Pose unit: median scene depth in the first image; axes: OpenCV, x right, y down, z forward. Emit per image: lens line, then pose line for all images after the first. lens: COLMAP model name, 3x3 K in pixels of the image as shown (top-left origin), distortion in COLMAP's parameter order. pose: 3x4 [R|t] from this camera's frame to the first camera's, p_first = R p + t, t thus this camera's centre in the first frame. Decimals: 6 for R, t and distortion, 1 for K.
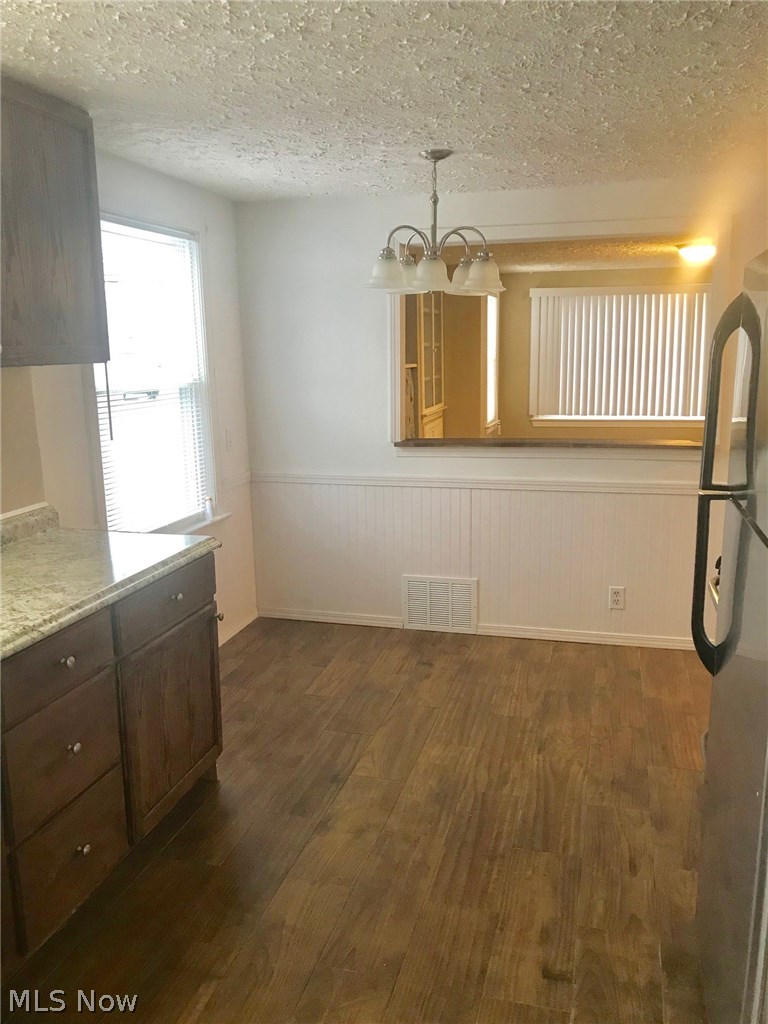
lens RADIAL K [[845.6, 0, 391.7], [0, 845.6, 512.1], [0, 0, 1]] dist [0.062186, -0.052348]
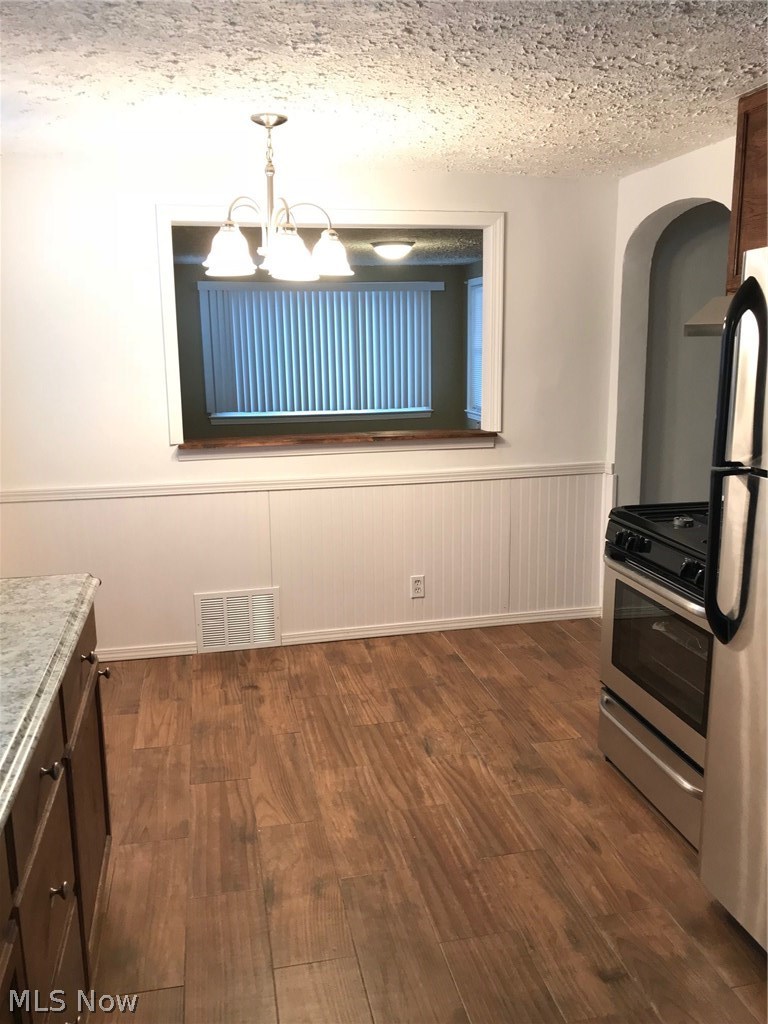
lens RADIAL K [[845.6, 0, 381.5], [0, 845.6, 510.2], [0, 0, 1]] dist [0.062186, -0.052348]
pose [[0.893612, -0.092815, 0.439139, -0.247141], [0.093209, 0.995431, 0.020718, -0.017300], [-0.439055, 0.022418, 0.898180, 0.134429]]
